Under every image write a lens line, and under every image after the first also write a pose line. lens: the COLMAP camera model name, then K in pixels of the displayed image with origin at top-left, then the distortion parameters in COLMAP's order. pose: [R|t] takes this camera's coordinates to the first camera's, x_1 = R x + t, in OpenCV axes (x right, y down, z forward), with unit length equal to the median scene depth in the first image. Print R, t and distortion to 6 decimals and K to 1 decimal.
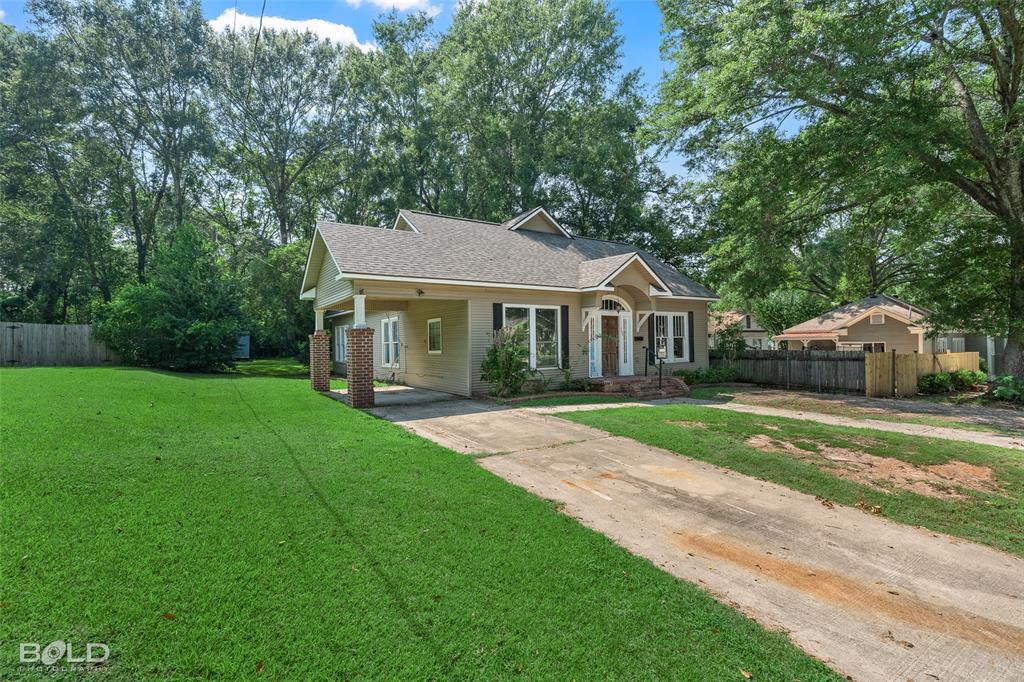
lens RADIAL K [[465.6, 0, 512.0], [0, 465.6, 341.0], [0, 0, 1]] dist [-0.002793, -0.000143]
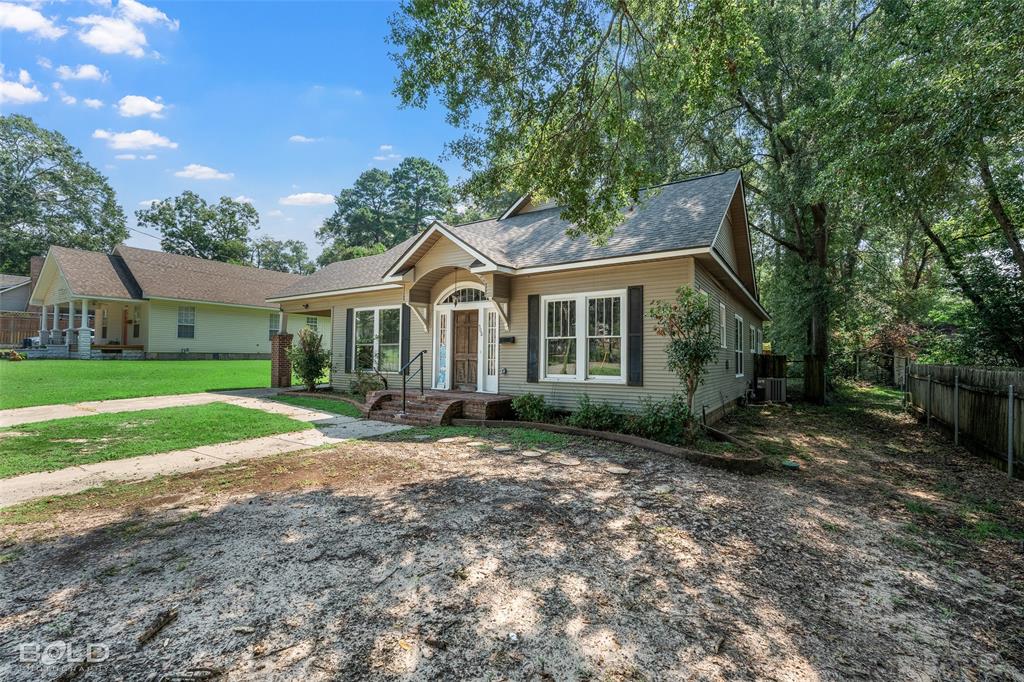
lens RADIAL K [[454.6, 0, 512.0], [0, 454.6, 341.0], [0, 0, 1]] dist [-0.000624, -0.000287]
pose [[0.391701, -0.002857, -0.920088, 0.893398], [0.001269, 0.999996, -0.002565, -0.002446], [0.920092, -0.000163, 0.391703, 0.770366]]
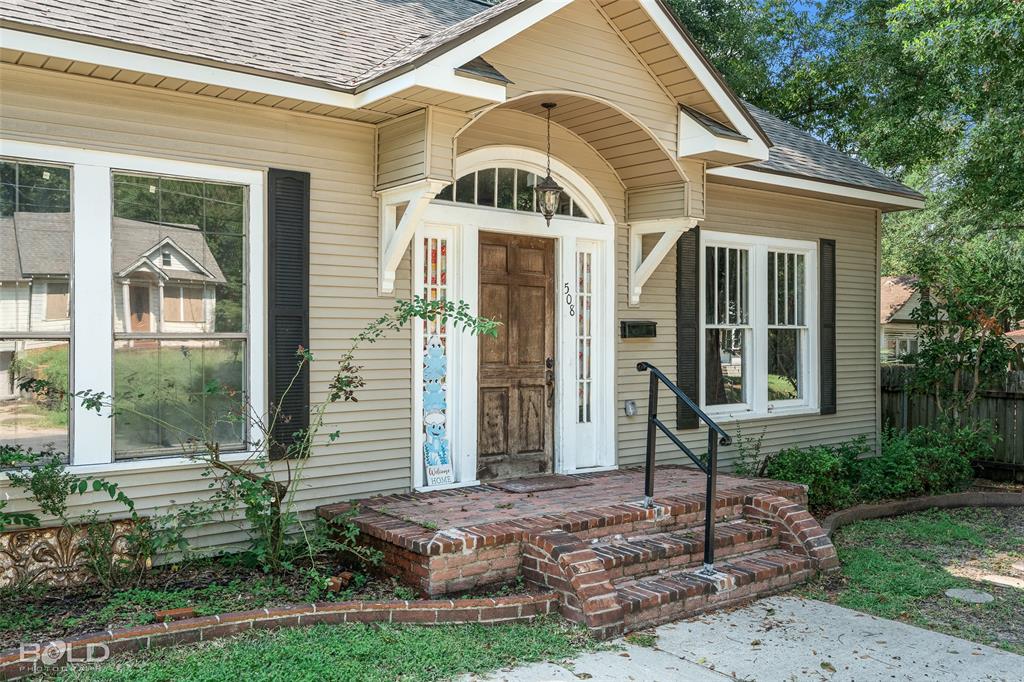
lens RADIAL K [[861.8, 0, 512.0], [0, 861.8, 341.0], [0, 0, 1]] dist [0.002512, -0.000115]
pose [[0.998365, 0.017047, 0.054567, 0.179676], [-0.017652, 0.999788, 0.010617, -0.002463], [-0.054374, -0.011563, 0.998454, 0.534567]]
